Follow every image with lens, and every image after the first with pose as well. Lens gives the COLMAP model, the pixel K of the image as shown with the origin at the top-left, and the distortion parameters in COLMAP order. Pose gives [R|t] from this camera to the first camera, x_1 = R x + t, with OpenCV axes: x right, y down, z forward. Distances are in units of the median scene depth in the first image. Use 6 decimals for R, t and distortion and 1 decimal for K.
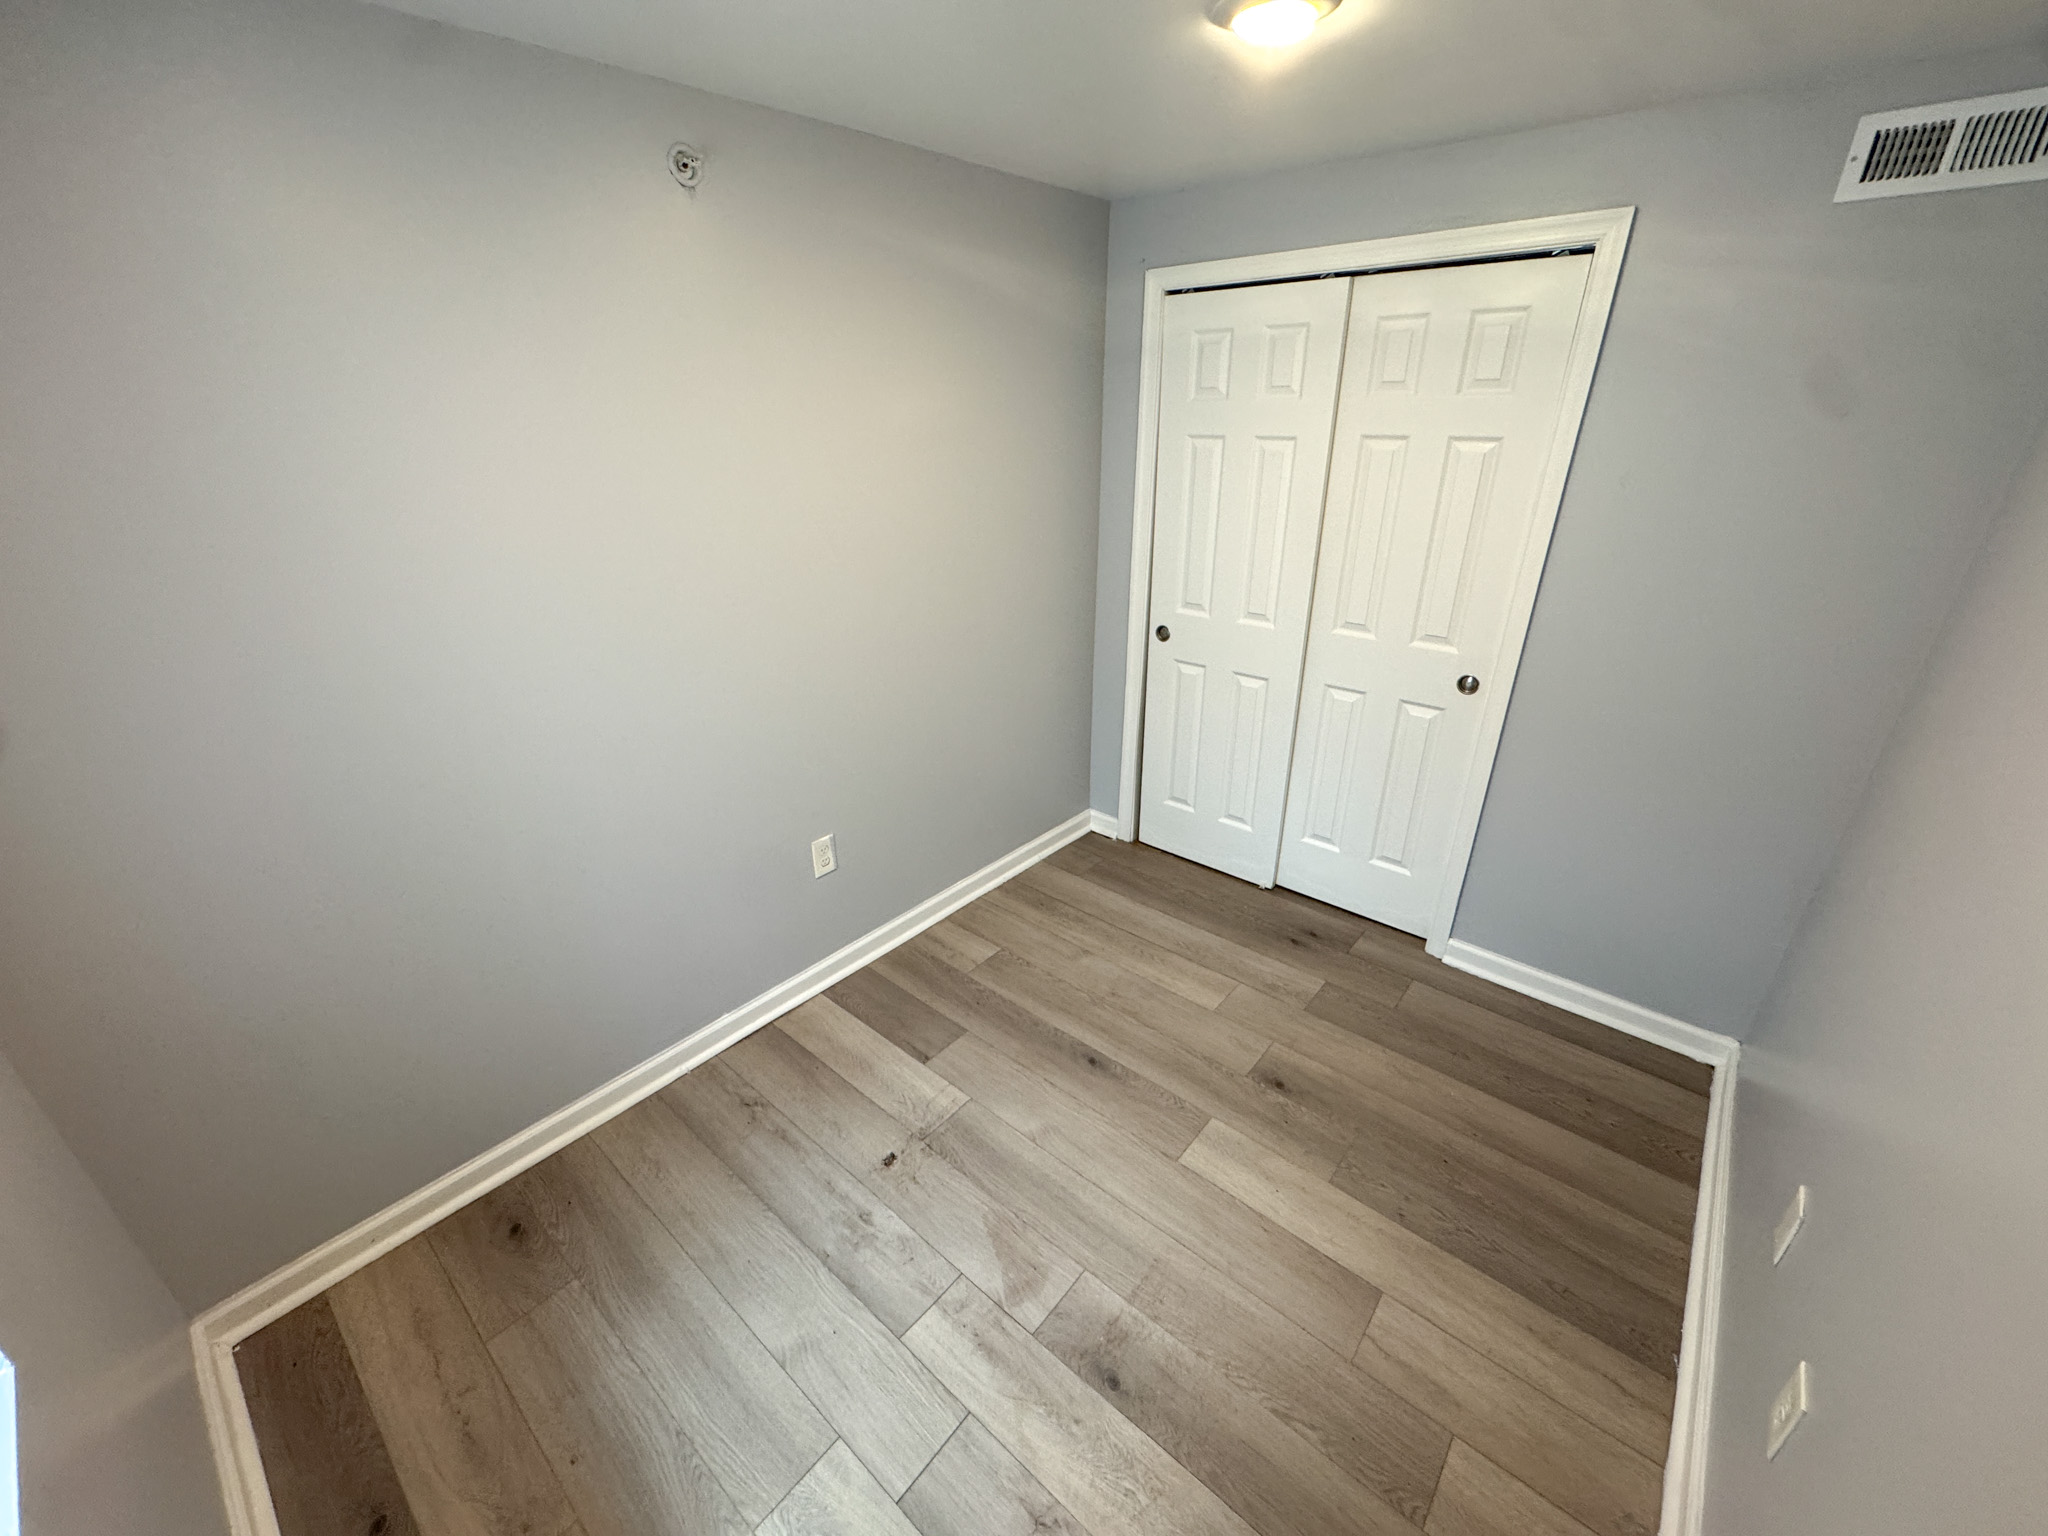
lens RADIAL K [[816.5, 0, 1028.6], [0, 816.5, 764.0], [0, 0, 1]] dist [-0.003498, 0.000235]
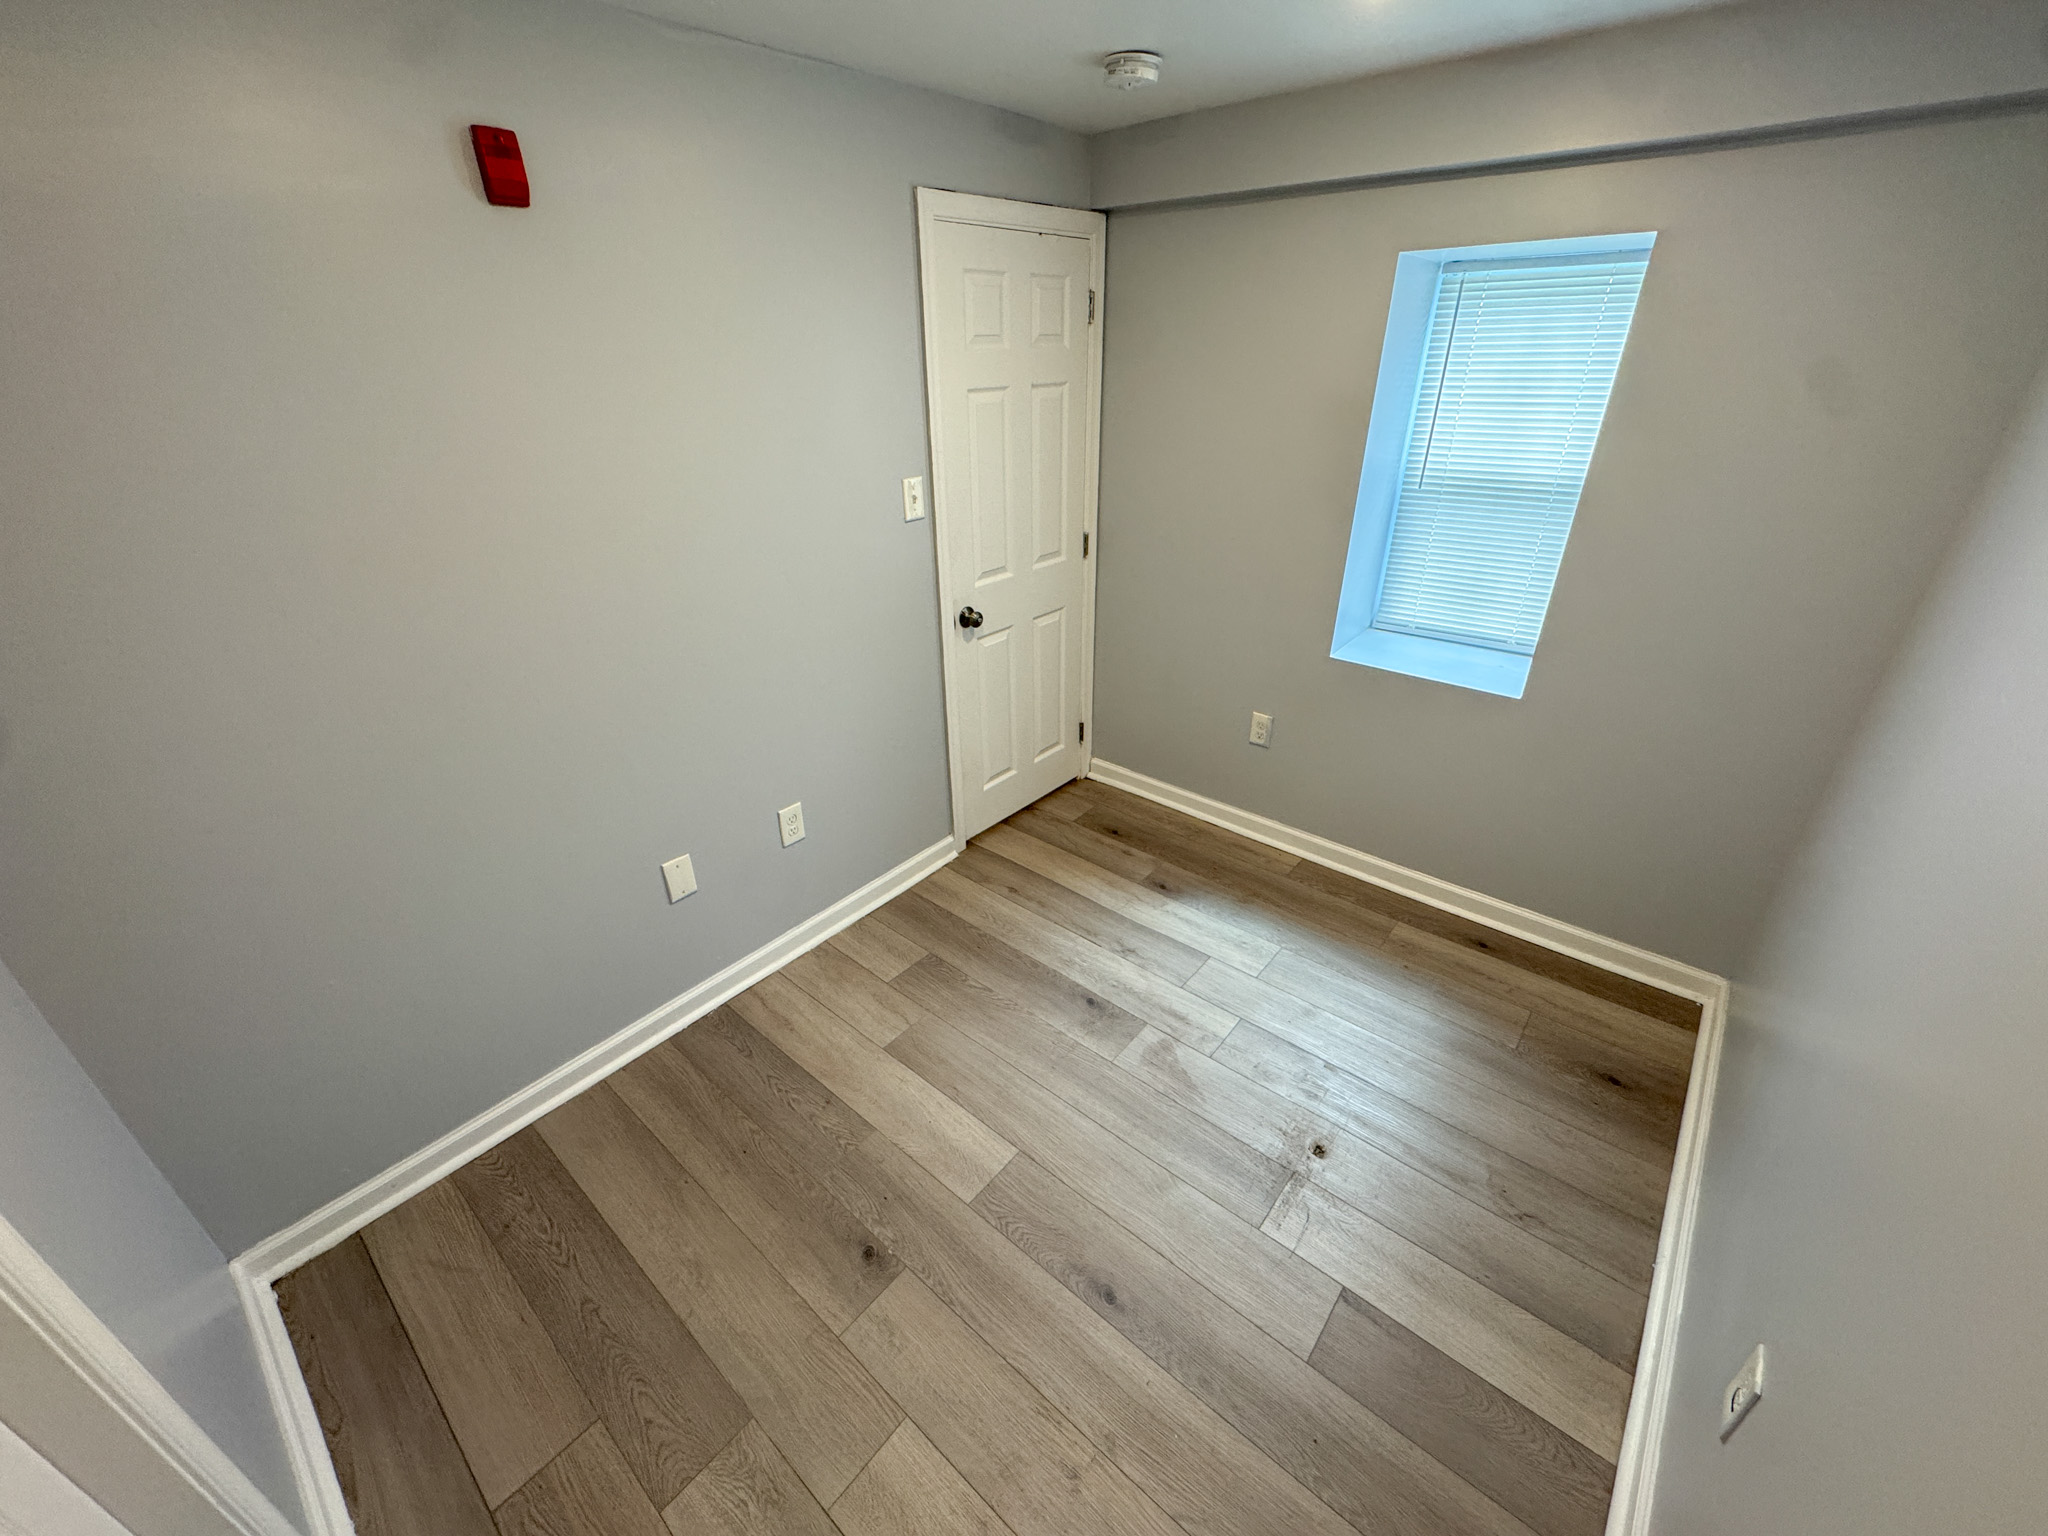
lens RADIAL K [[816.5, 0, 1026.0], [0, 816.5, 774.0], [0, 0, 1]] dist [-0.003498, 0.000235]
pose [[-0.999773, 0.018752, 0.010158, 0.165419], [0.019529, 0.613577, 0.789393, -0.583077], [0.008570, 0.789412, -0.613804, 1.309097]]
